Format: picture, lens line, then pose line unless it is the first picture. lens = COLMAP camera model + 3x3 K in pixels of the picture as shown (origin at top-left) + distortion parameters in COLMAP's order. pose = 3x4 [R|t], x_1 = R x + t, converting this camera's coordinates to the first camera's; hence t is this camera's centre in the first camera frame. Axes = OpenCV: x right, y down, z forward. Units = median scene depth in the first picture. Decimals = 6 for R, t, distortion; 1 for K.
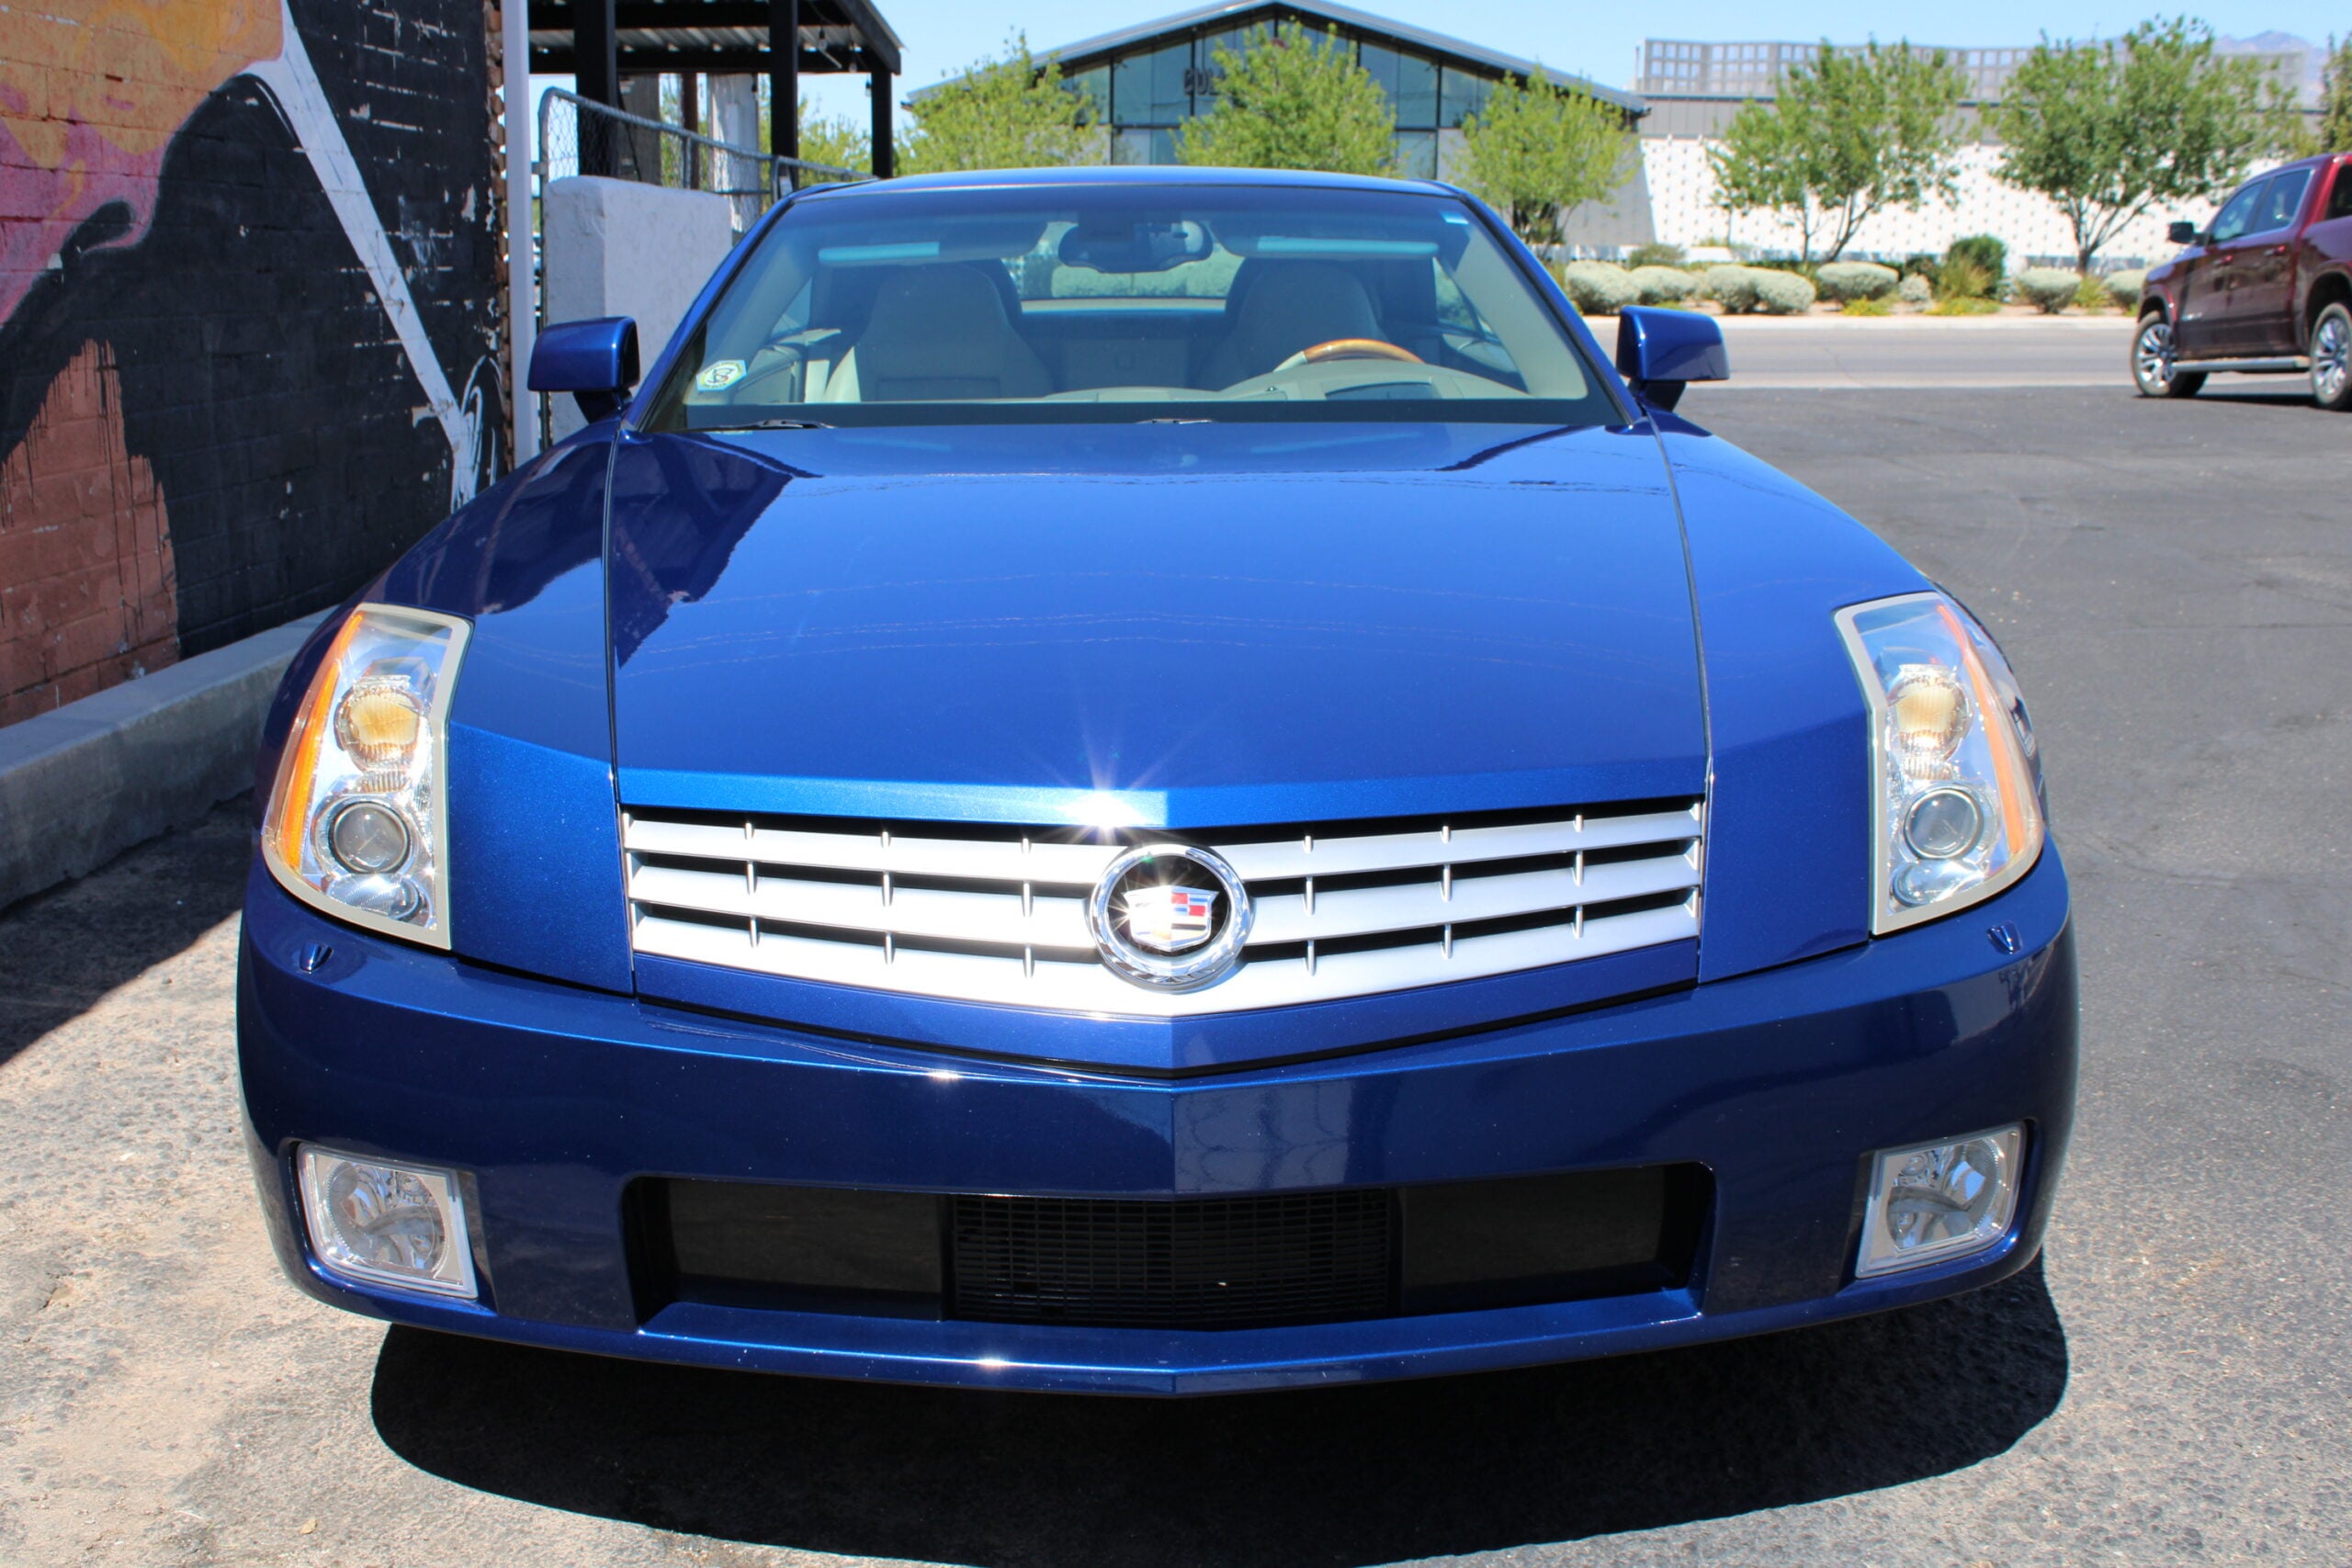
lens RADIAL K [[2211.4, 0, 1186.5], [0, 2211.4, 827.4], [0, 0, 1]] dist [-0.080720, 0.000000]
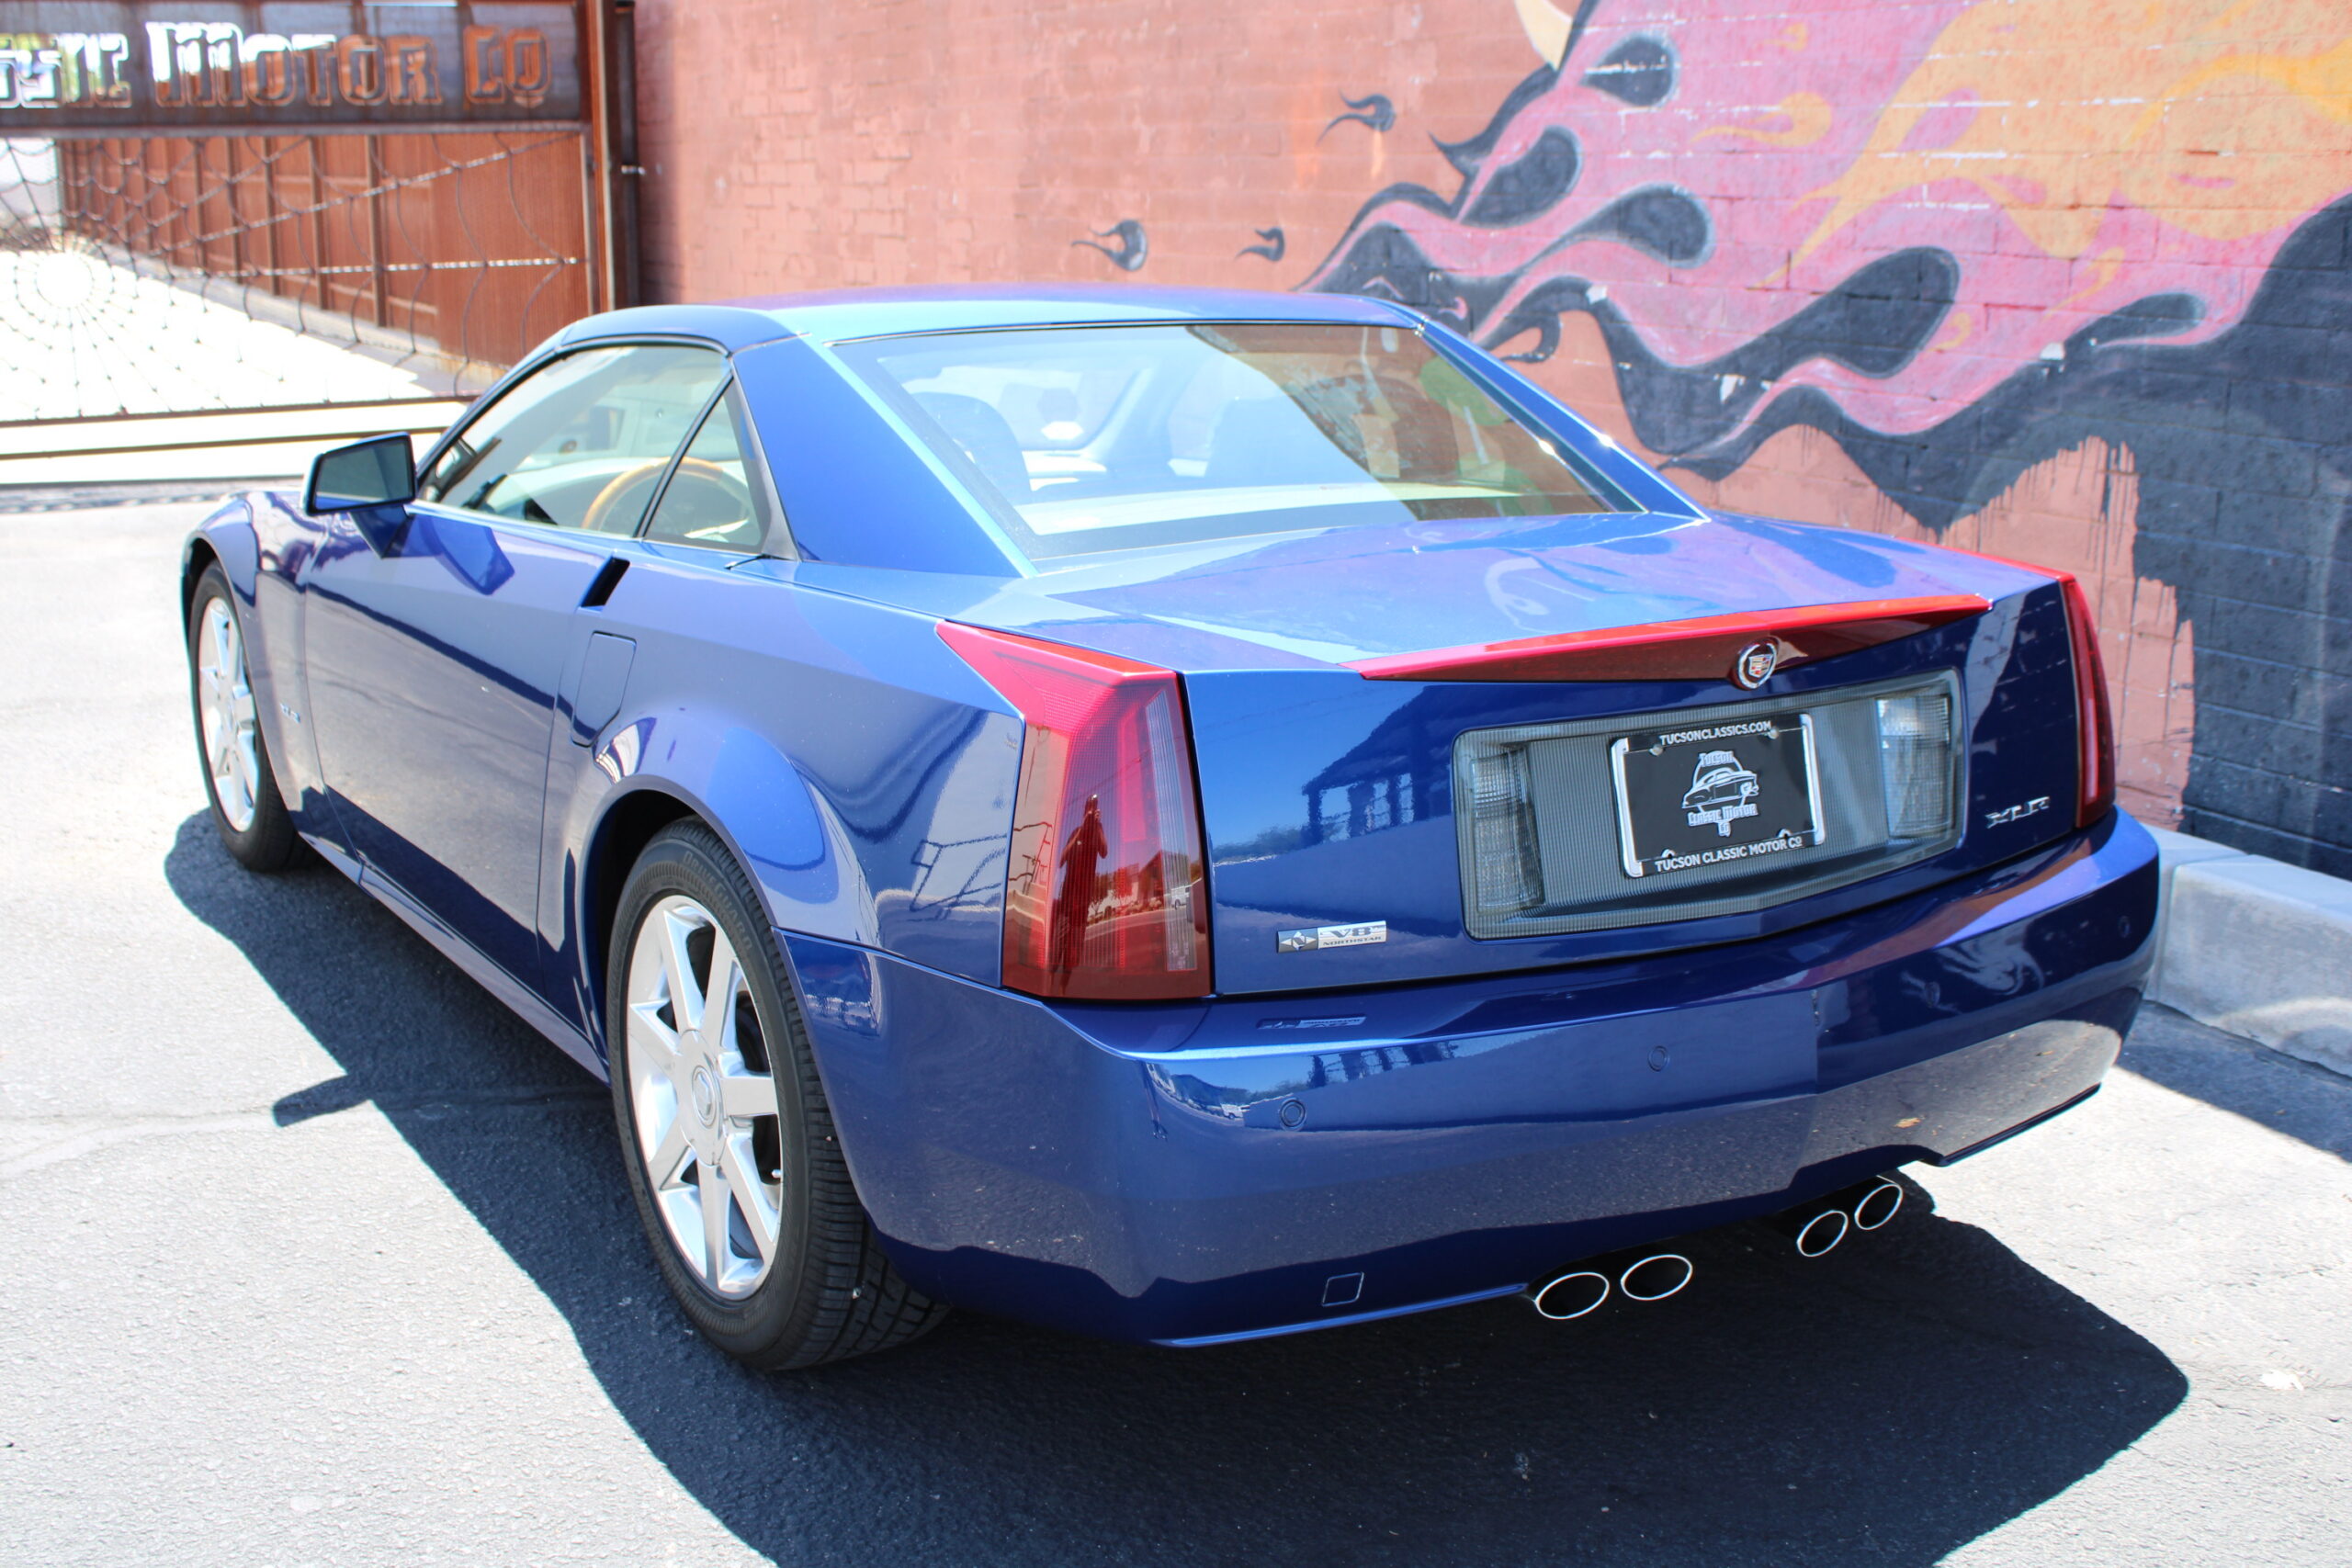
lens RADIAL K [[2529.5, 0, 1159.3], [0, 2529.5, 763.1], [0, 0, 1]] dist [-0.064632, 0.000000]
pose [[-0.866250, 0.103634, -0.488744, 0.292911], [-0.133407, 0.894749, 0.426176, -0.389675], [0.481470, 0.434377, -0.761251, 1.298230]]
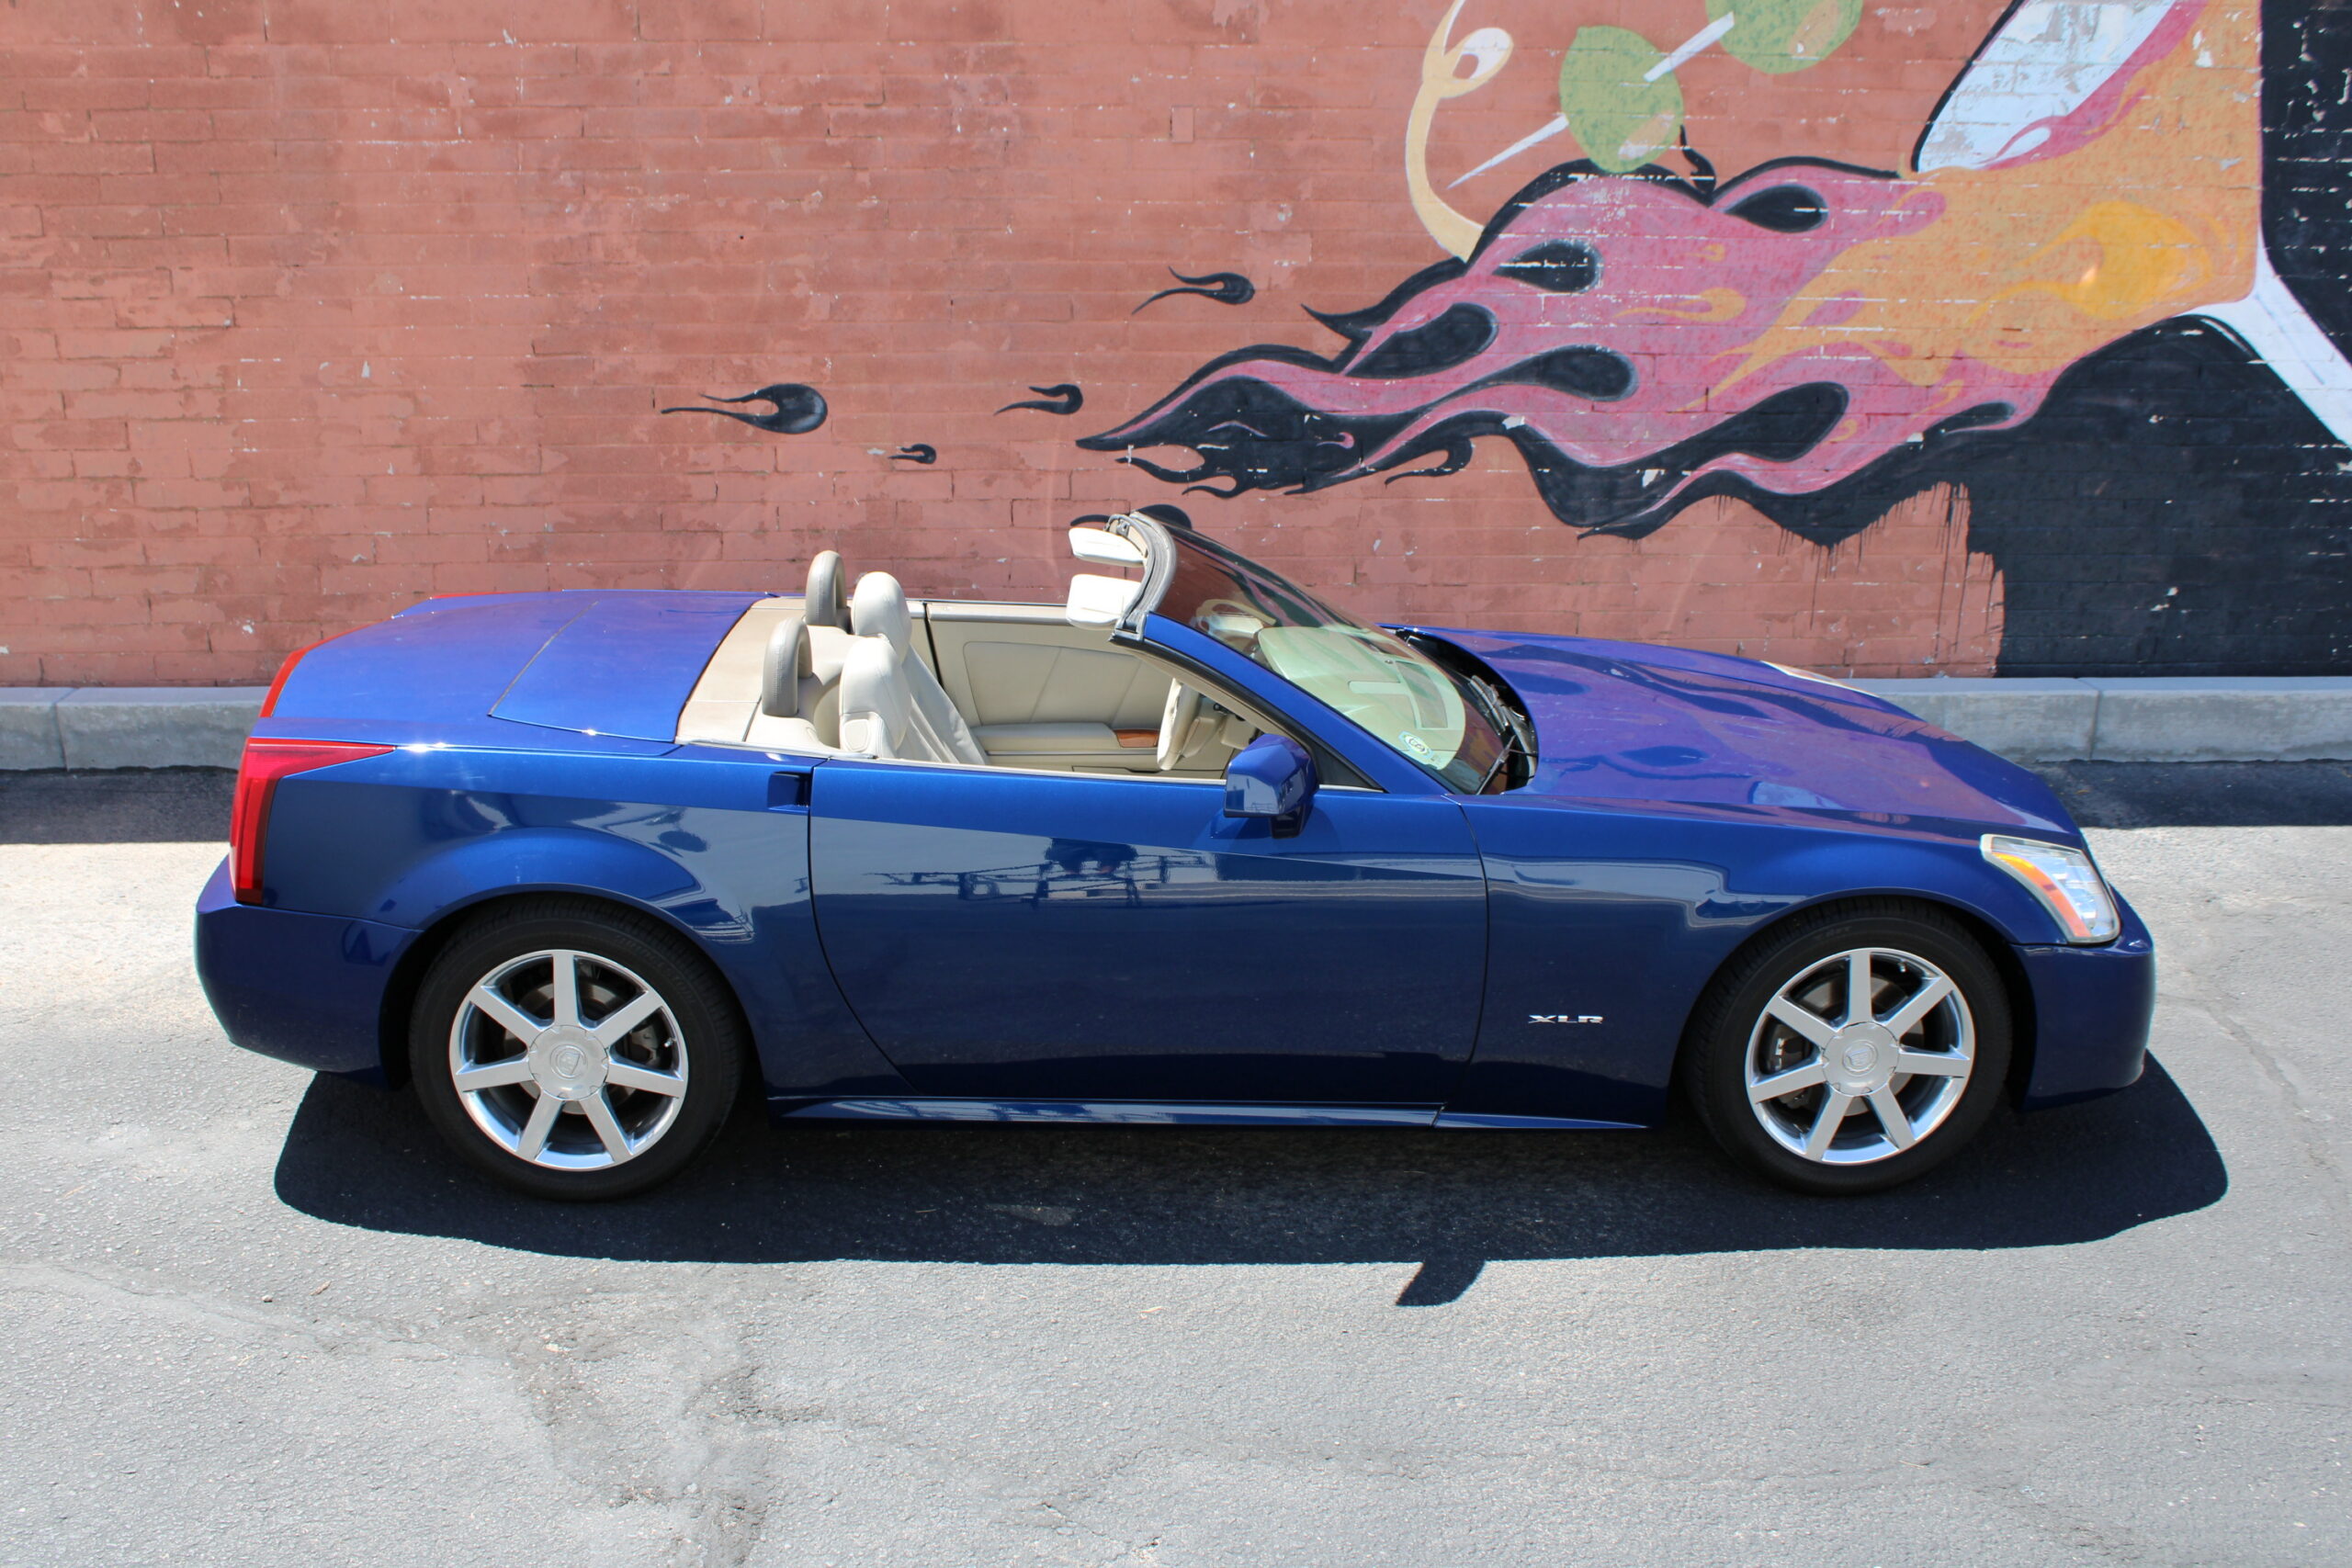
lens RADIAL K [[2168.7, 0, 1177.8], [0, 2168.7, 760.9], [0, 0, 1]] dist [-0.094077, 0.000000]
pose [[0.107994, 0.283211, -0.952958, 0.840728], [-0.255383, 0.934299, 0.248725, -0.220354], [0.960790, 0.216509, 0.173226, 0.136691]]
